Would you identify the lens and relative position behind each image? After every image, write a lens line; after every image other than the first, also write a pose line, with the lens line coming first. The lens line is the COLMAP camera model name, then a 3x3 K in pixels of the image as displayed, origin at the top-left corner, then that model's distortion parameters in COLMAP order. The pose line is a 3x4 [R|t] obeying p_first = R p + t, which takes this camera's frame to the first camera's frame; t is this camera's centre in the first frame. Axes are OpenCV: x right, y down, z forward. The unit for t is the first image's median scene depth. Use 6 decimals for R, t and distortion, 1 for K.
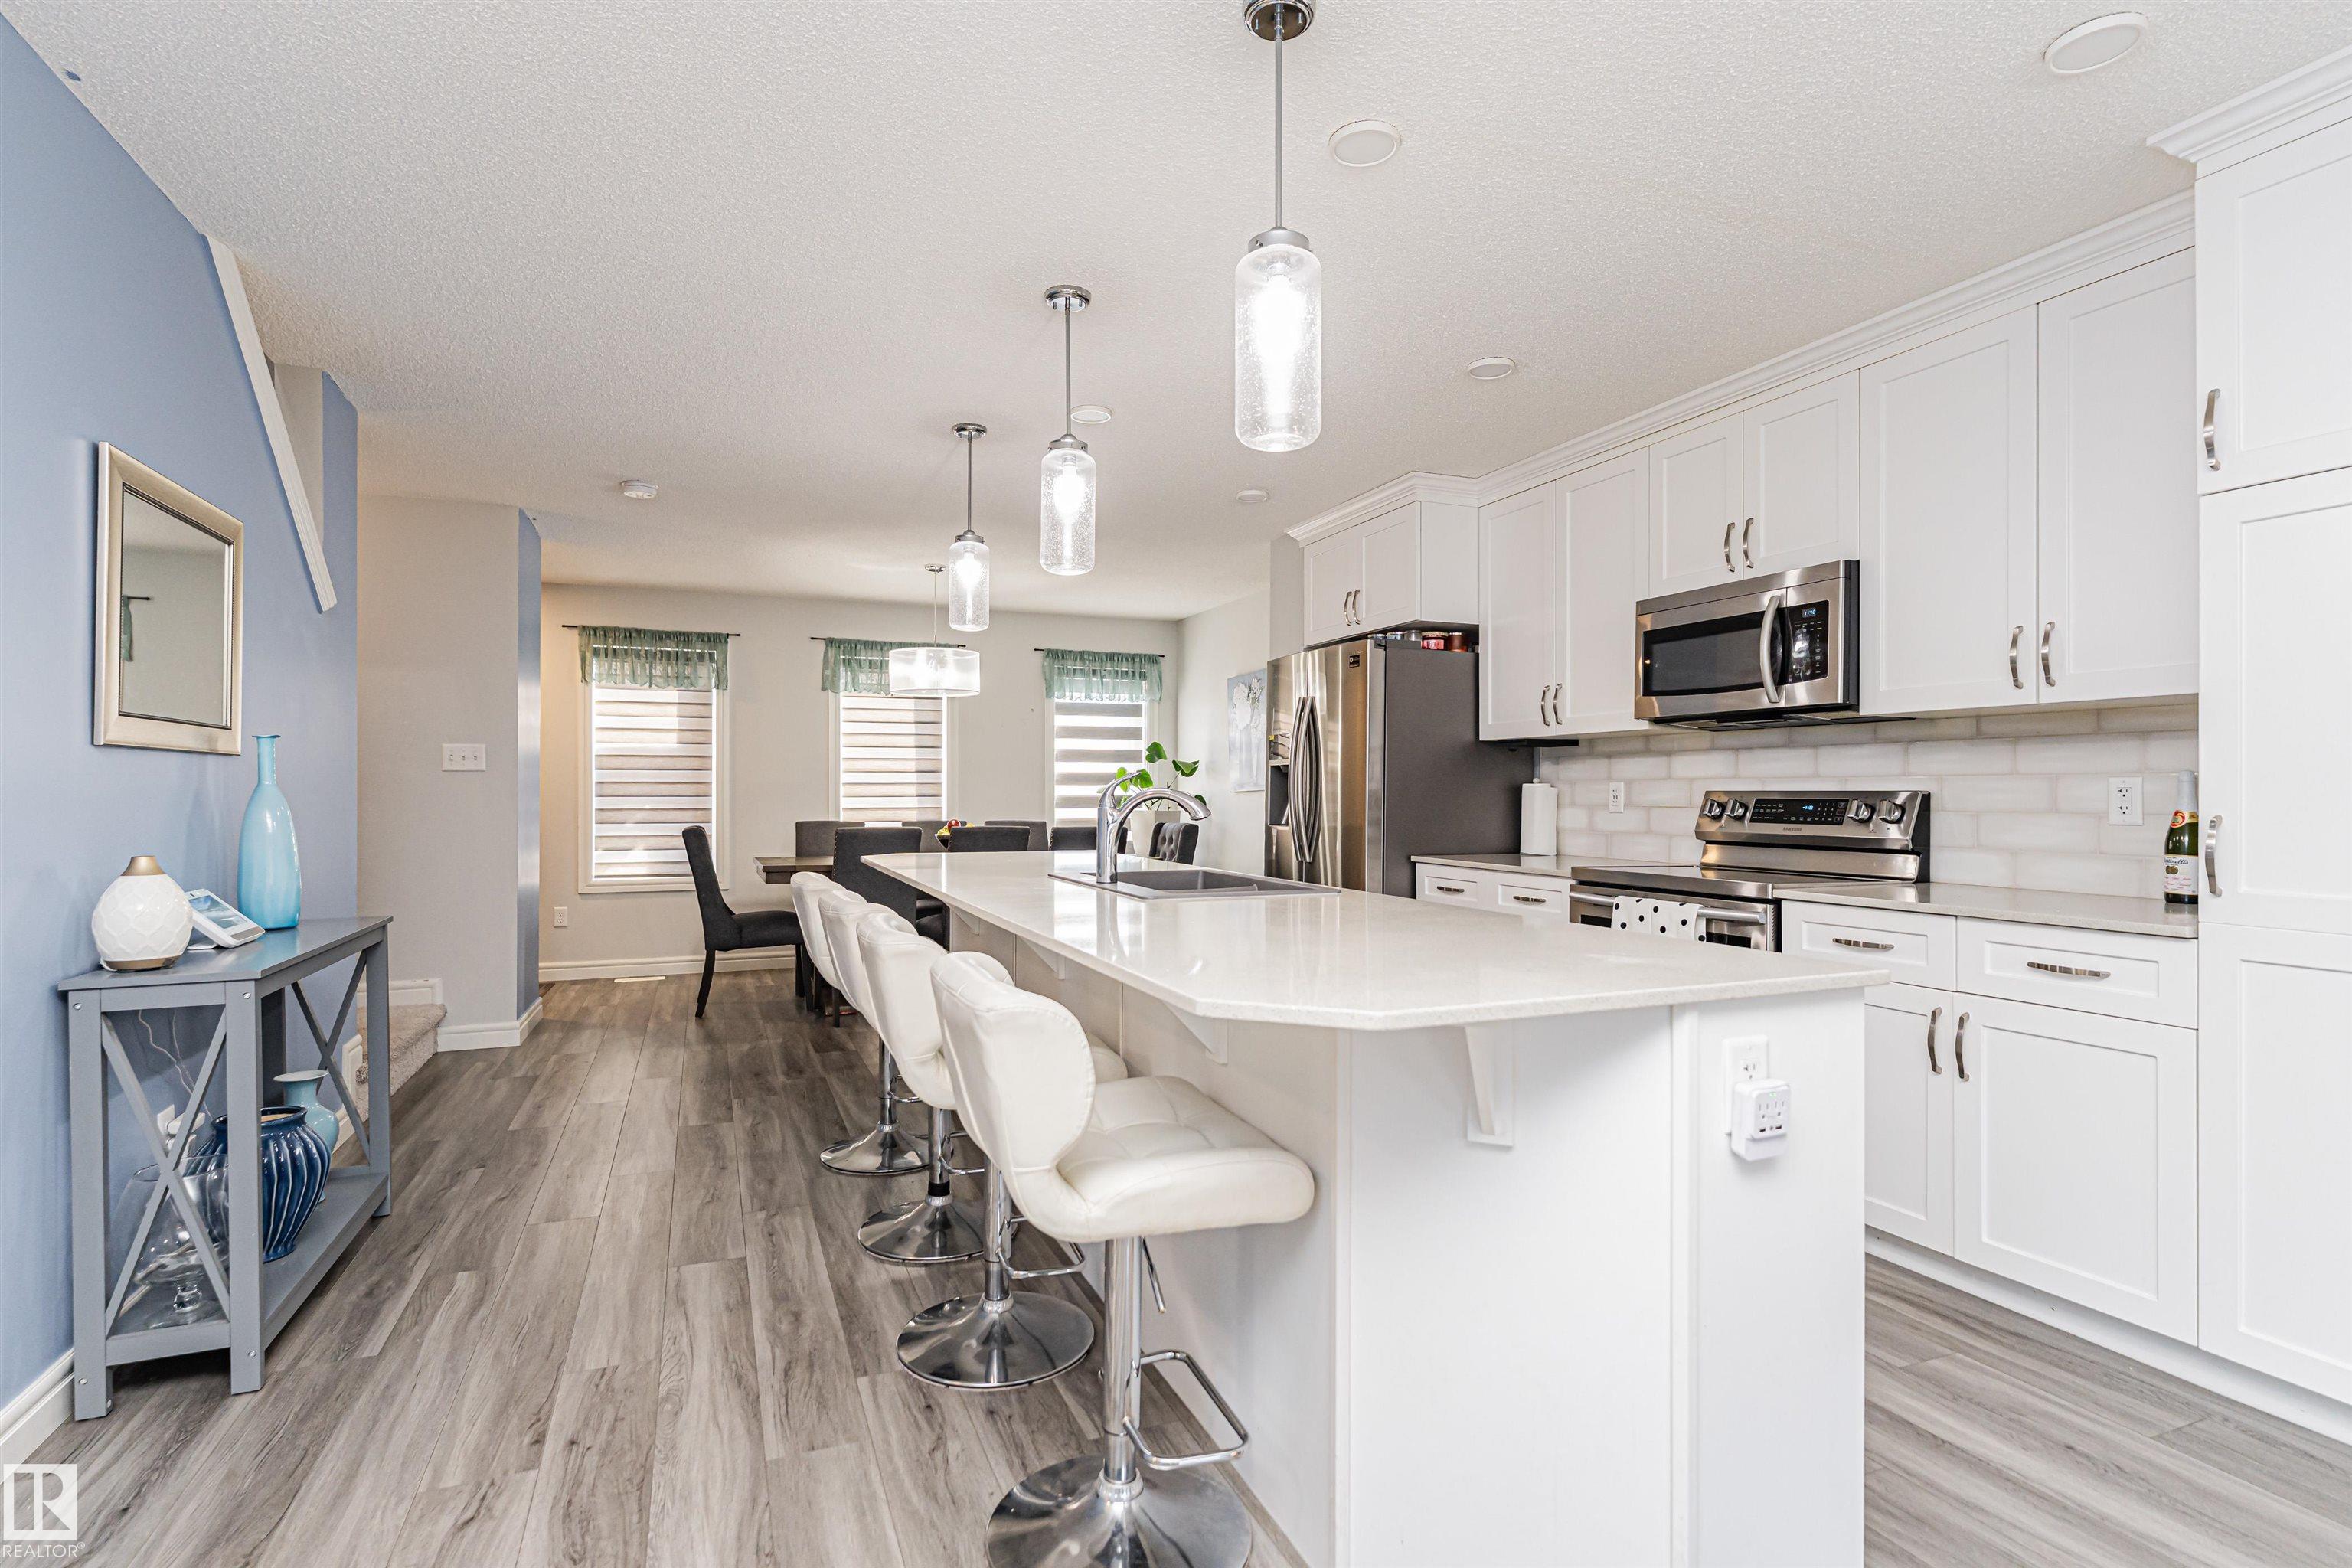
lens RADIAL K [[1140.6, 0, 1176.0], [0, 1140.6, 784.0], [0, 0, 1]] dist [0.000942, -0.000314]
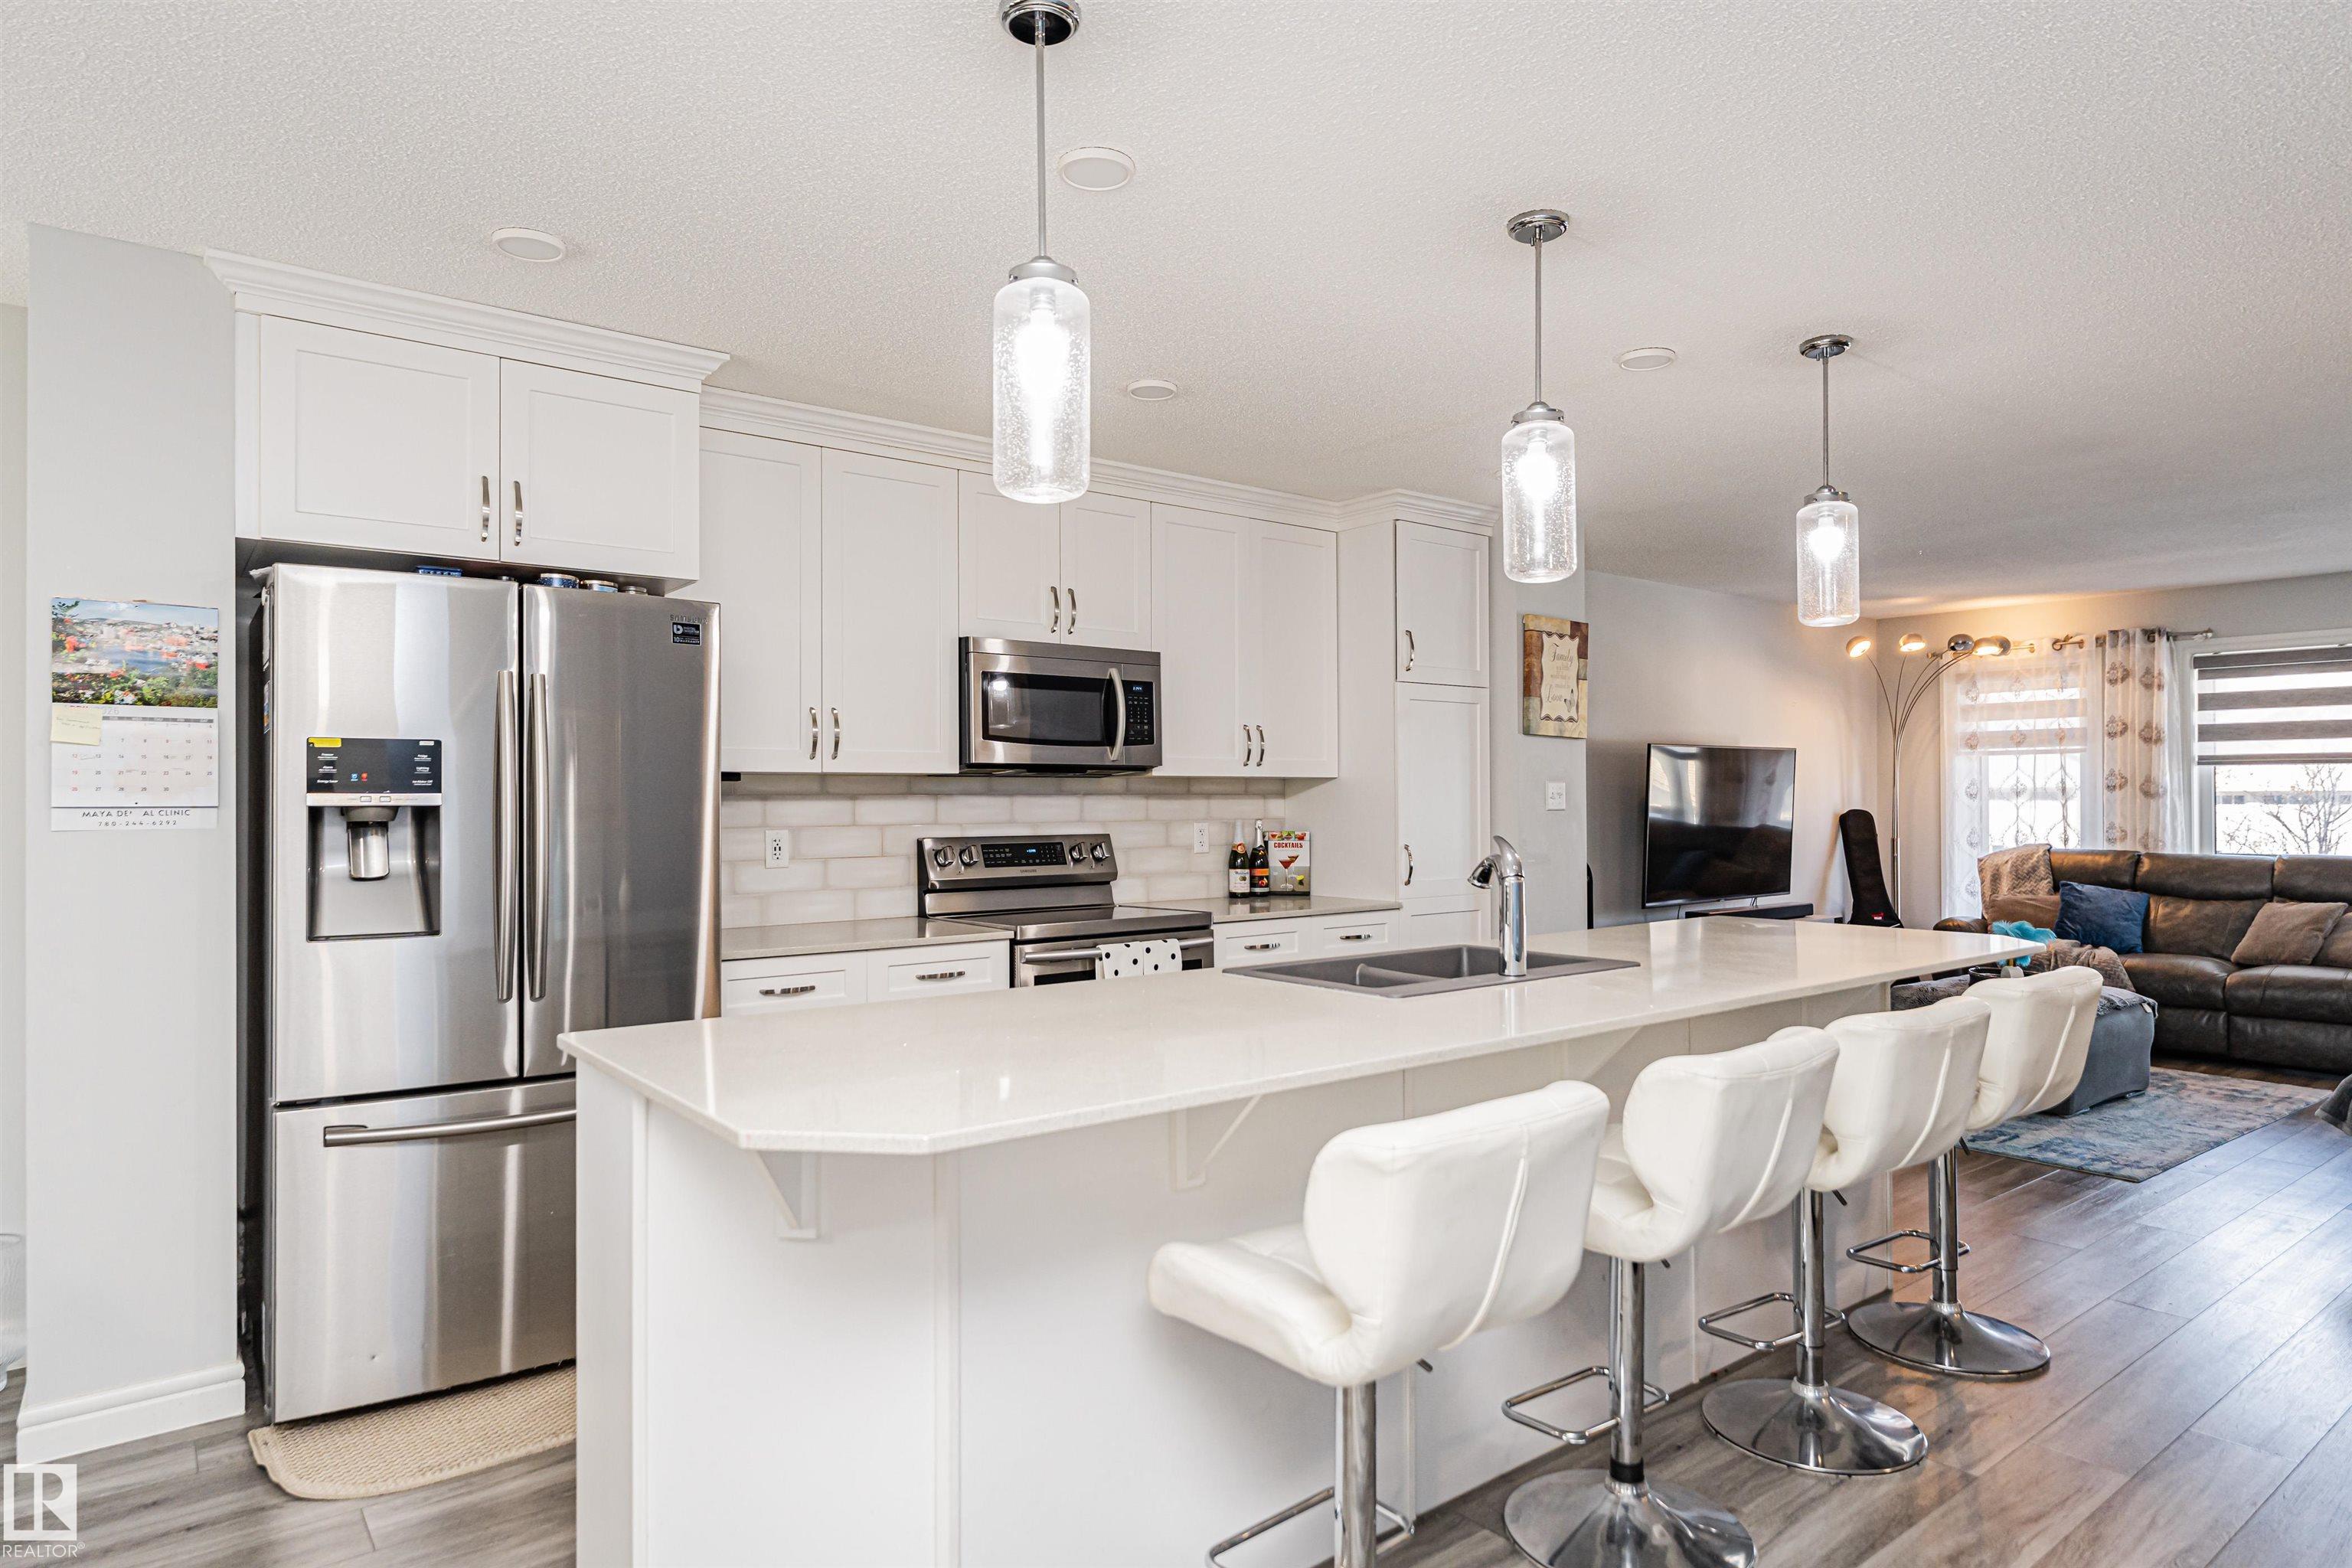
lens RADIAL K [[1335.4, 0, 1176.0], [0, 1335.4, 784.0], [0, 0, 1]] dist [0.002493, 0.000076]
pose [[-0.264938, 0.010907, 0.964204, -0.552506], [-0.004117, 0.999914, -0.012443, -0.021481], [-0.964257, -0.007266, -0.264870, 0.904579]]
